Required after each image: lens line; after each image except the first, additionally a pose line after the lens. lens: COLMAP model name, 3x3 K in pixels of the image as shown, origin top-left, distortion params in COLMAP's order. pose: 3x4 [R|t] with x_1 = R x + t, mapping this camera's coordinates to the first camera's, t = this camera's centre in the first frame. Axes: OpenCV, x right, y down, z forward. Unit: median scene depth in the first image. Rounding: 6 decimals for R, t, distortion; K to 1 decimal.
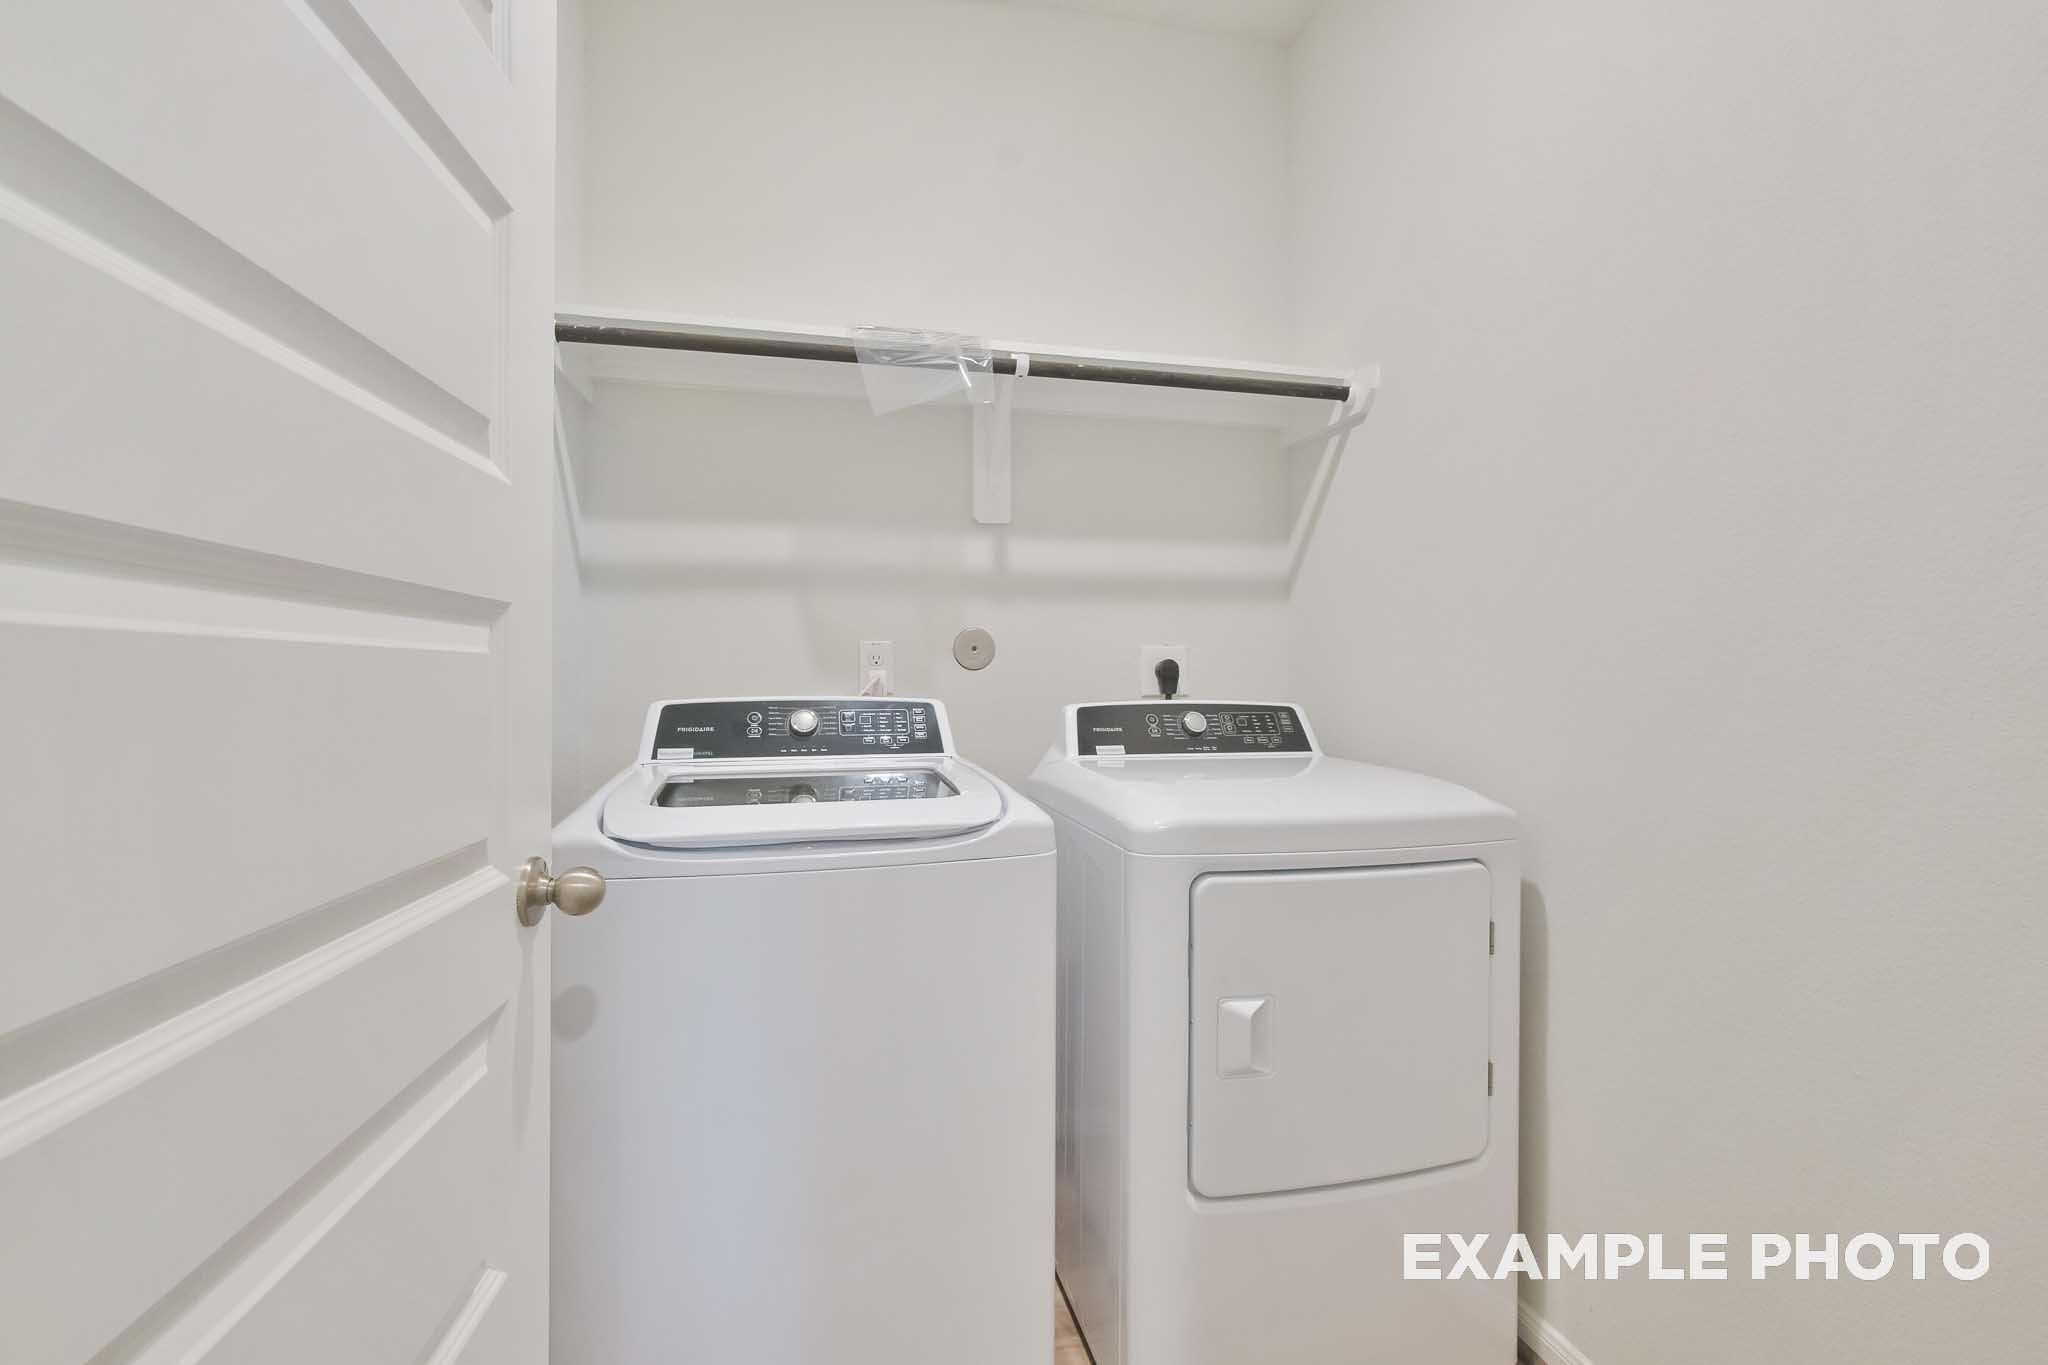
lens RADIAL K [[919.9, 0, 1031.9], [0, 919.9, 681.9], [0, 0, 1]] dist [0.001196, -0.000048]
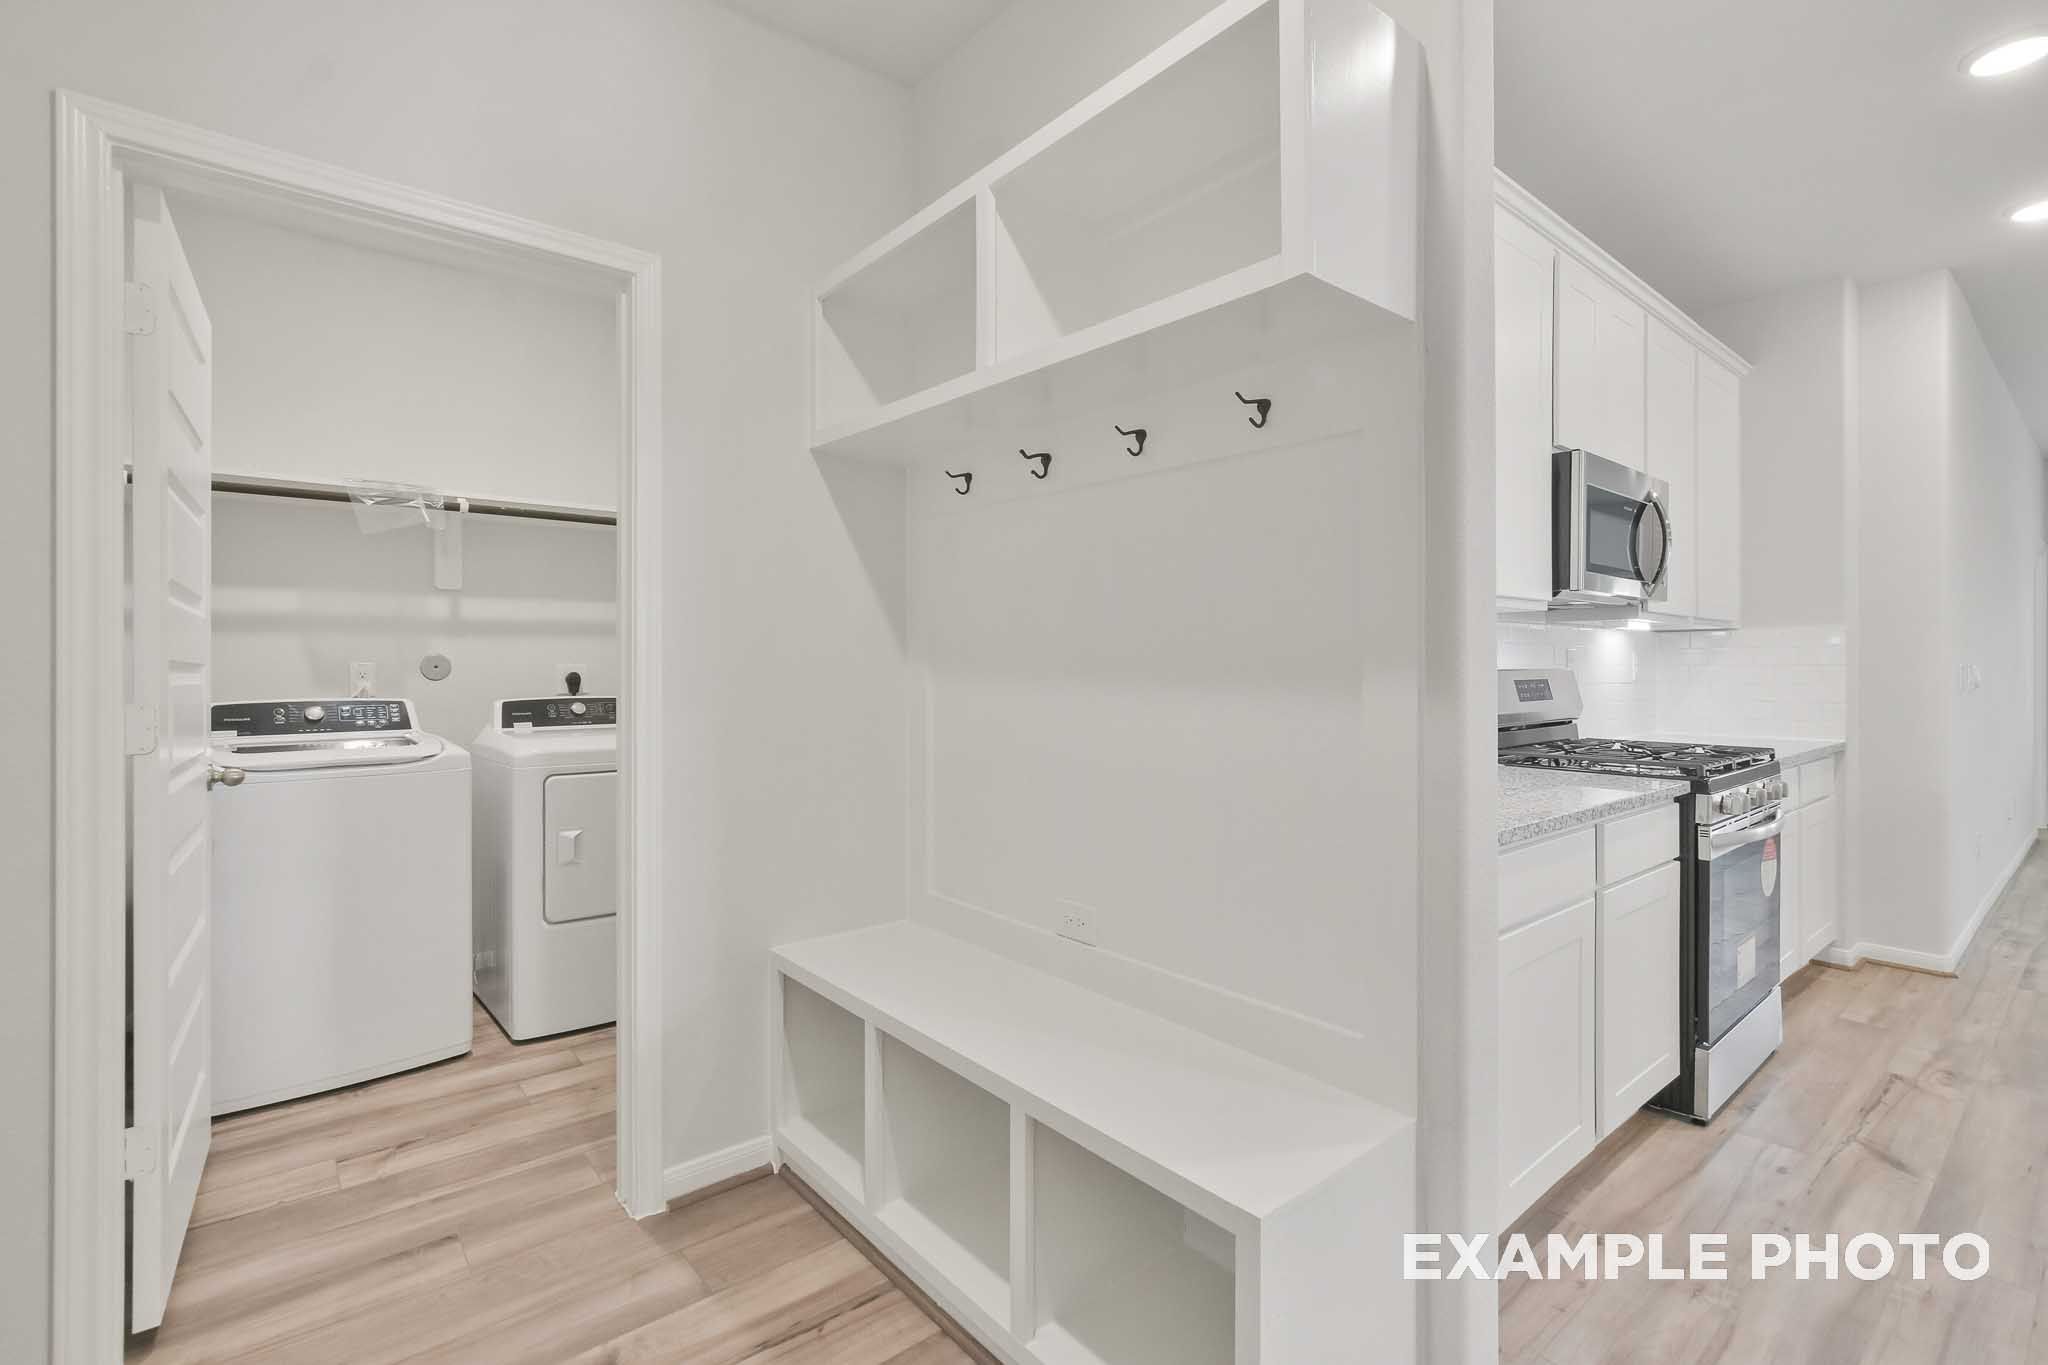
lens RADIAL K [[923.1, 0, 1022.8], [0, 923.1, 673.2], [0, 0, 1]] dist [-0.001105, -0.000409]
pose [[0.890754, -0.008910, 0.454398, 0.137386], [0.010141, 0.999949, -0.000272, -0.016758], [-0.454372, 0.004851, 0.890799, -1.050712]]
